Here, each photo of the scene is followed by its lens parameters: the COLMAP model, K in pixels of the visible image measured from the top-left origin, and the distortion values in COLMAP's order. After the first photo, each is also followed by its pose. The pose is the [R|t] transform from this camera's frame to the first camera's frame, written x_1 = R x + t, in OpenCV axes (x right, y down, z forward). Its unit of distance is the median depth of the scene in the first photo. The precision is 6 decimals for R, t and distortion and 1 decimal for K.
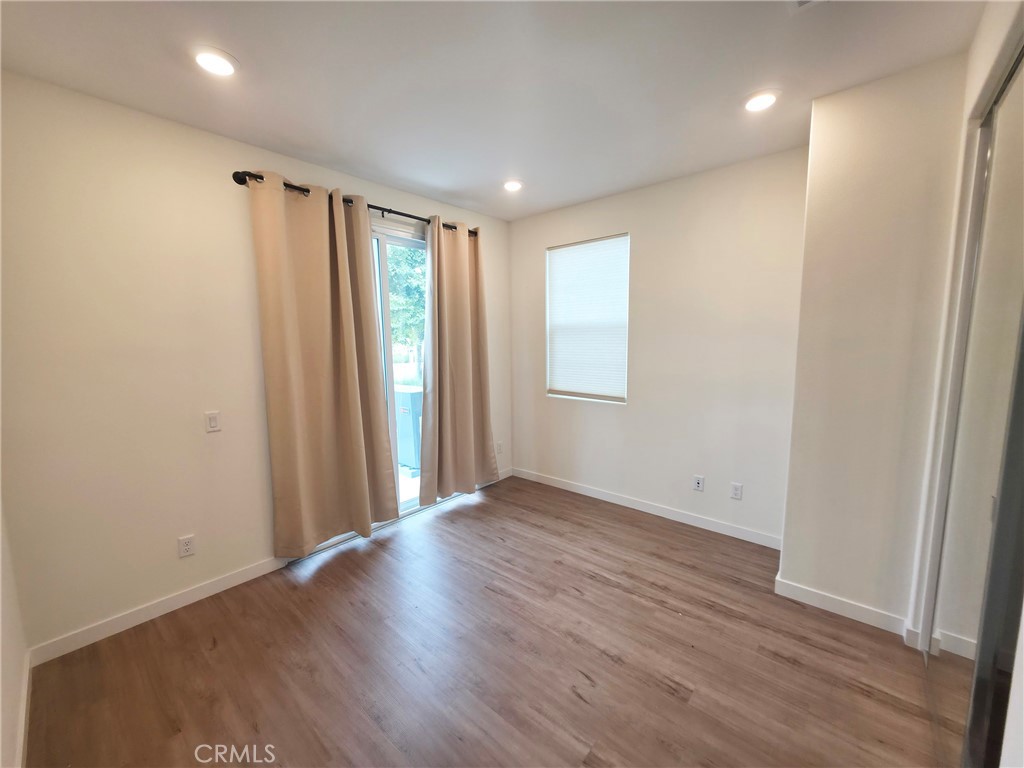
lens RADIAL K [[411.1, 0, 504.2], [0, 411.1, 387.3], [0, 0, 1]] dist [-0.001040, -0.000117]
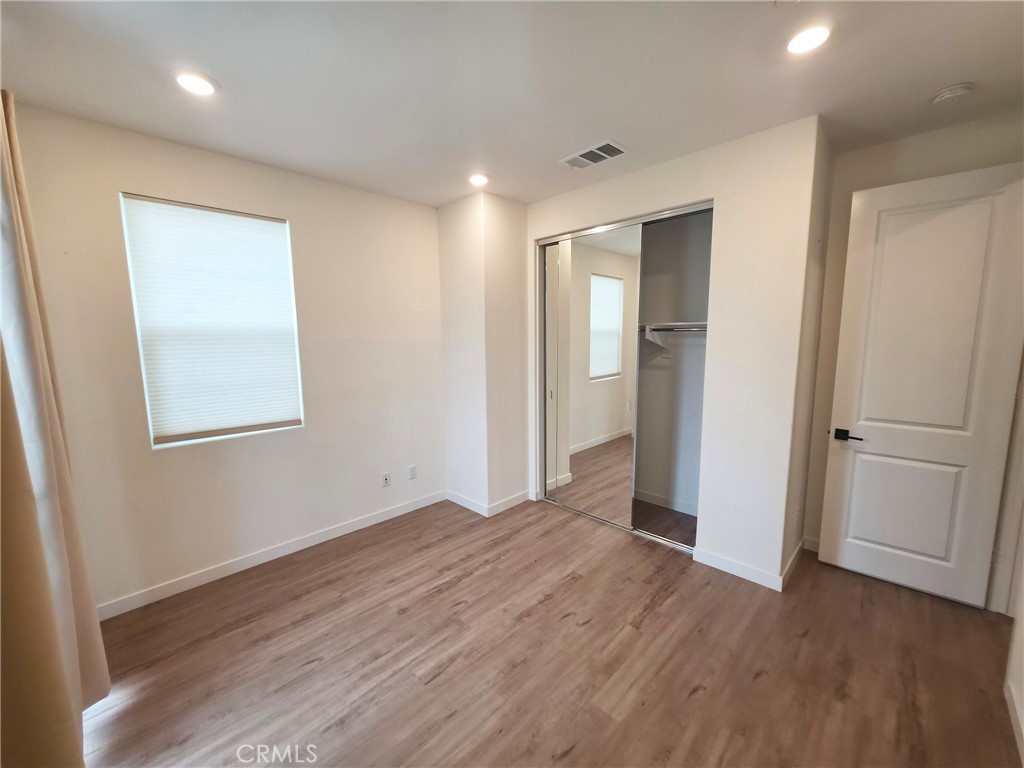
lens RADIAL K [[411.1, 0, 504.2], [0, 411.1, 387.3], [0, 0, 1]] dist [-0.001040, -0.000117]
pose [[0.053657, -0.110592, 0.992416, -0.650766], [0.129818, 0.986186, 0.102878, -0.090510], [-0.990085, 0.123314, 0.067273, 0.680213]]
